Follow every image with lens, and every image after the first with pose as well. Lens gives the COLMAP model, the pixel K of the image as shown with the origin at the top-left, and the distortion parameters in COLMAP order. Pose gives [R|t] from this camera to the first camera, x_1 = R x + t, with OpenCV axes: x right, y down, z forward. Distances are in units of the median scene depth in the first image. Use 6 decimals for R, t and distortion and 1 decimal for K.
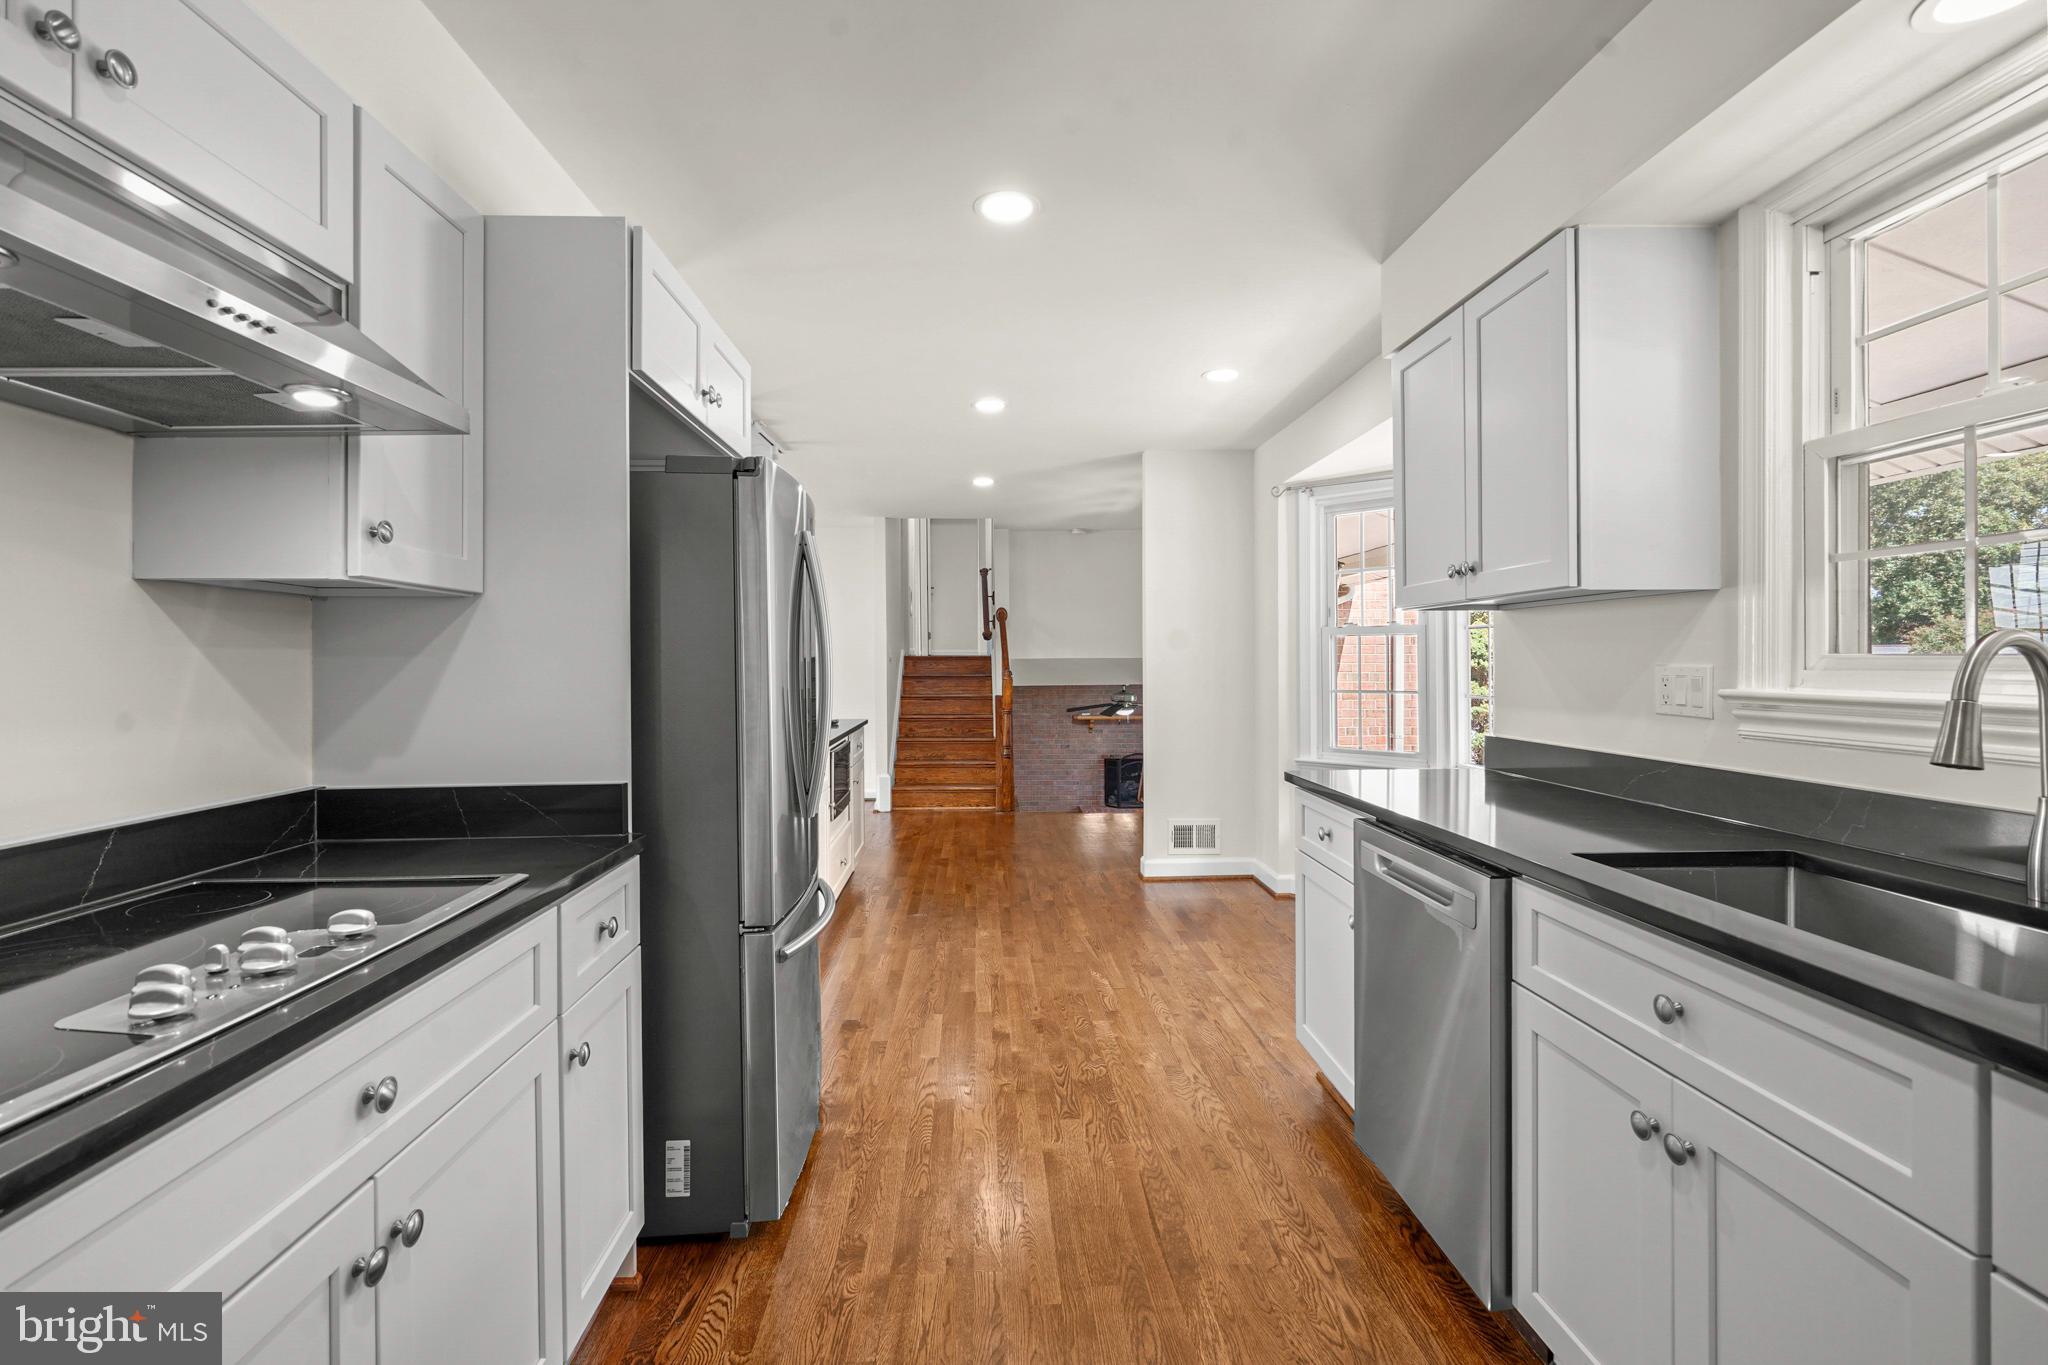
lens RADIAL K [[931.0, 0, 1022.6], [0, 931.0, 670.0], [0, 0, 1]] dist [-0.003431, 0.001050]
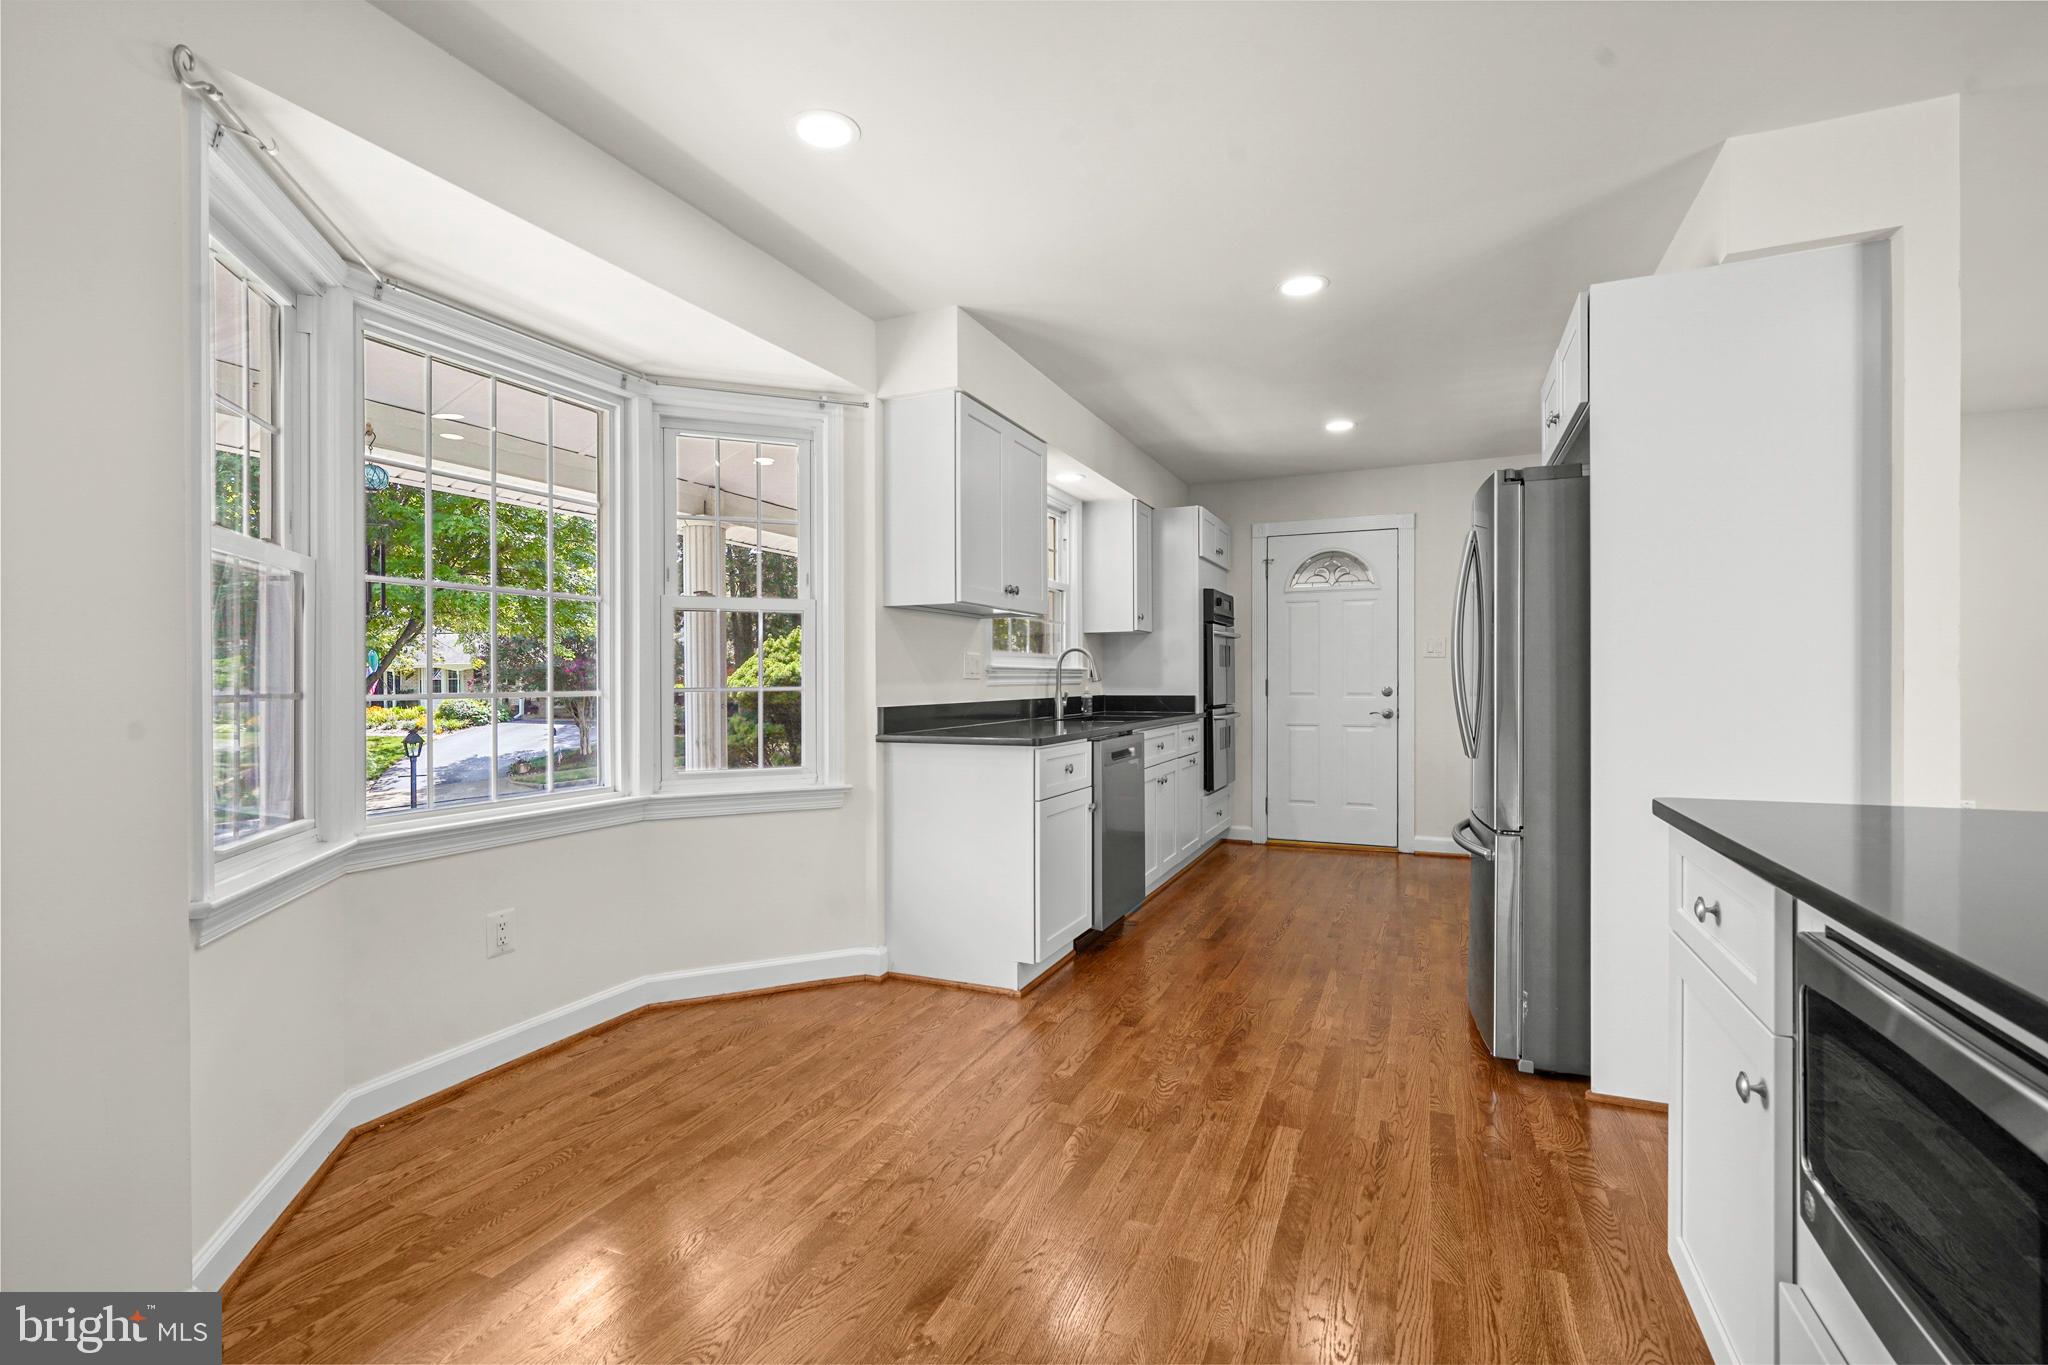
lens RADIAL K [[931.0, 0, 1023.6], [0, 931.0, 681.7], [0, 0, 1]] dist [-0.003431, 0.001050]
pose [[-0.895754, 0.008136, 0.444476, -0.271496], [0.011732, 0.999917, 0.005341, 0.044534], [-0.444396, 0.009999, -0.895775, 2.652117]]
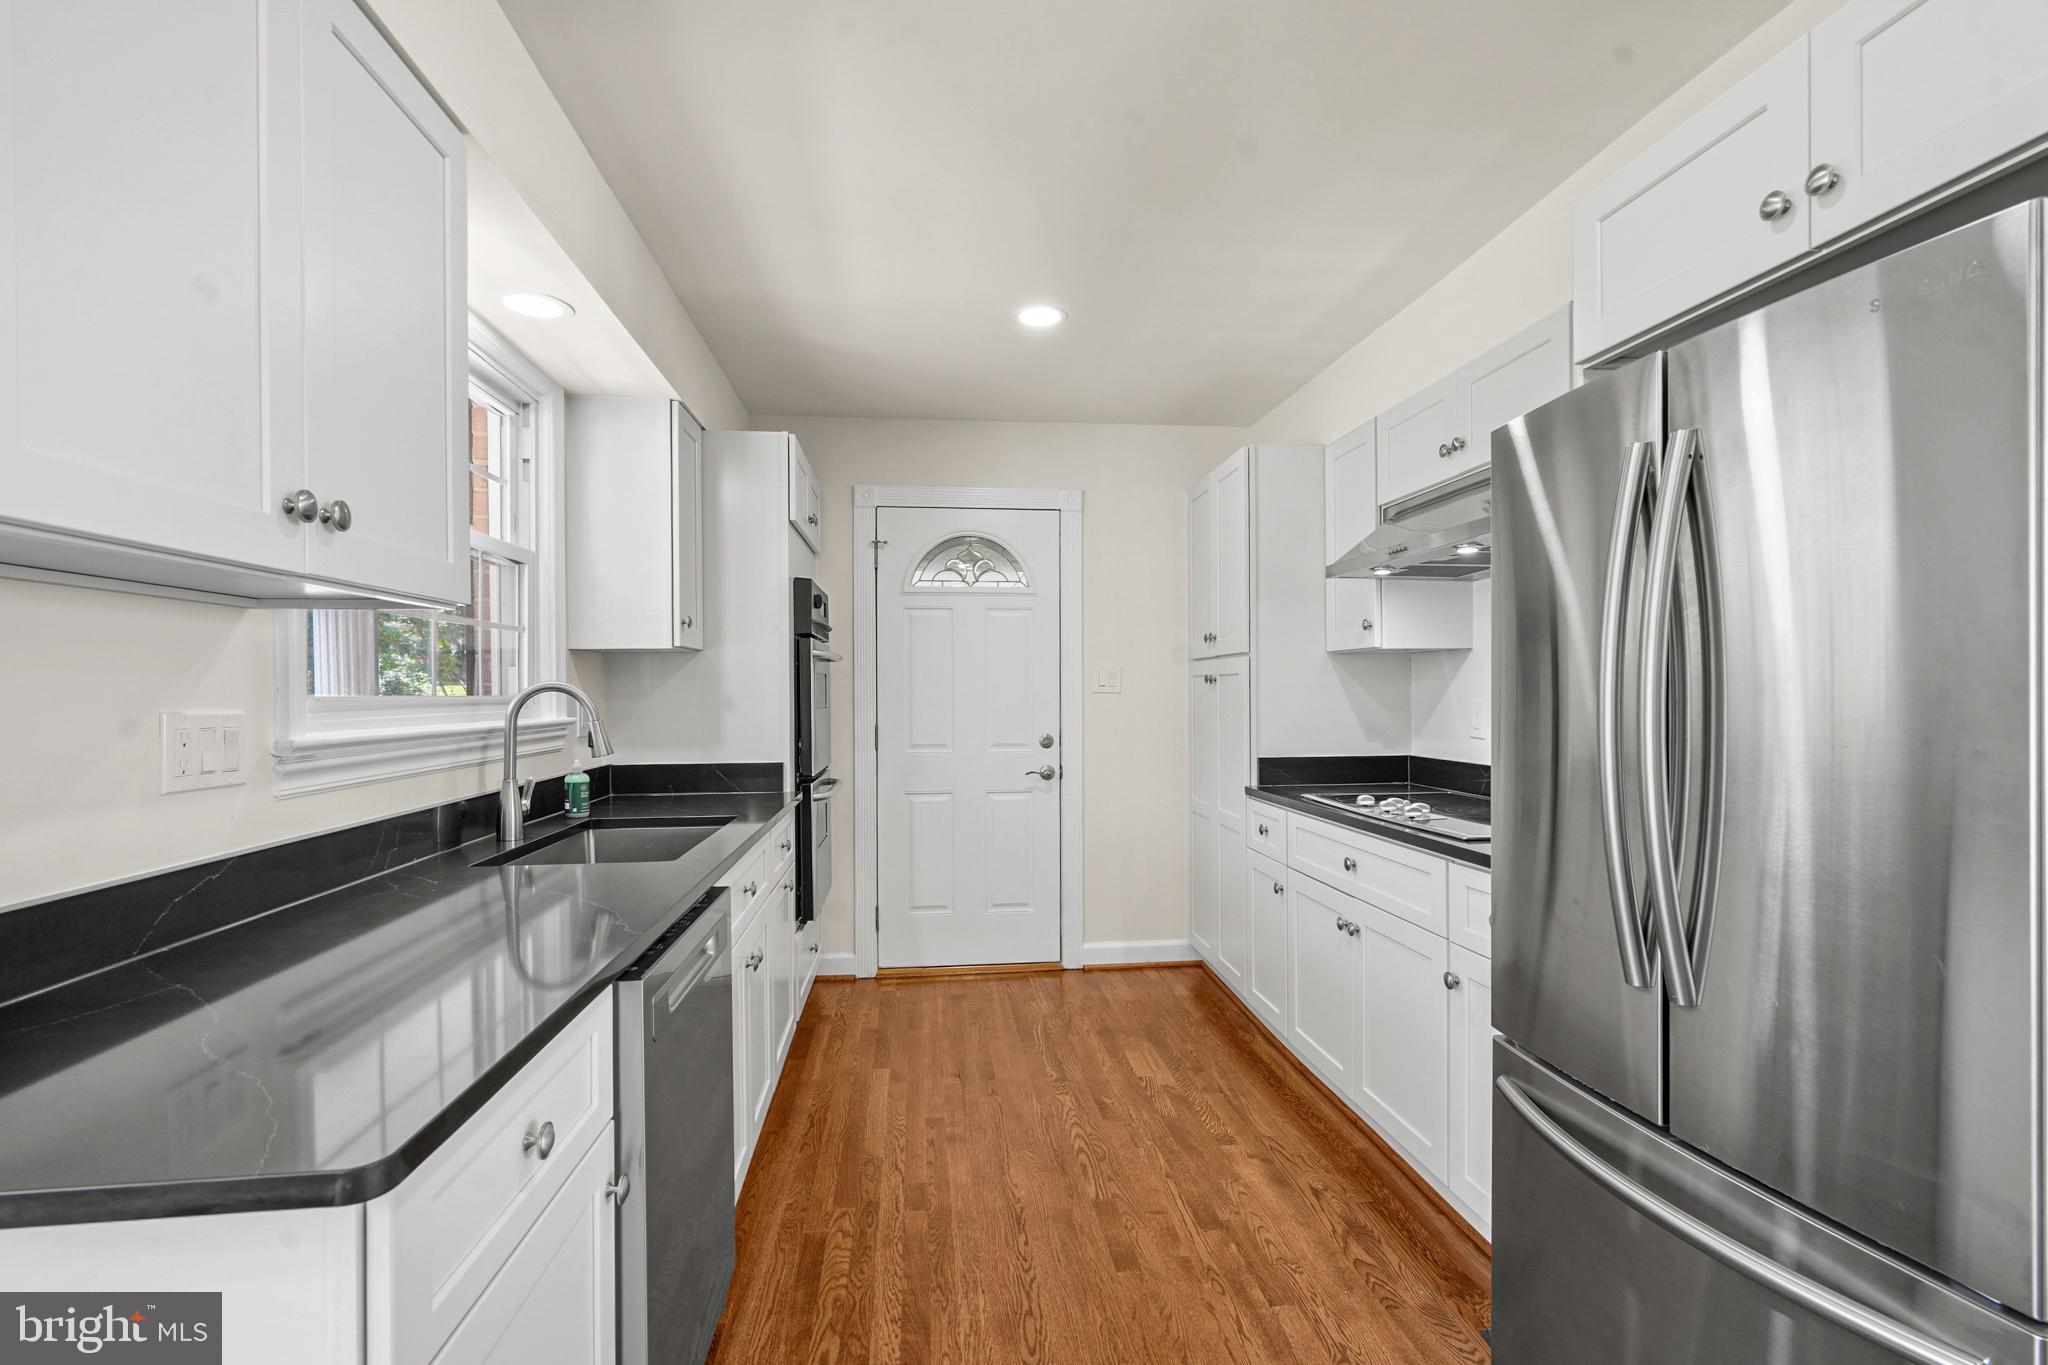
lens RADIAL K [[931.0, 0, 1022.5], [0, 931.0, 690.4], [0, 0, 1]] dist [-0.003431, 0.001050]
pose [[-0.997295, 0.009893, -0.072833, 0.171809], [0.009318, 0.999923, 0.008230, -0.019842], [0.072909, 0.007529, -0.997310, 1.643762]]
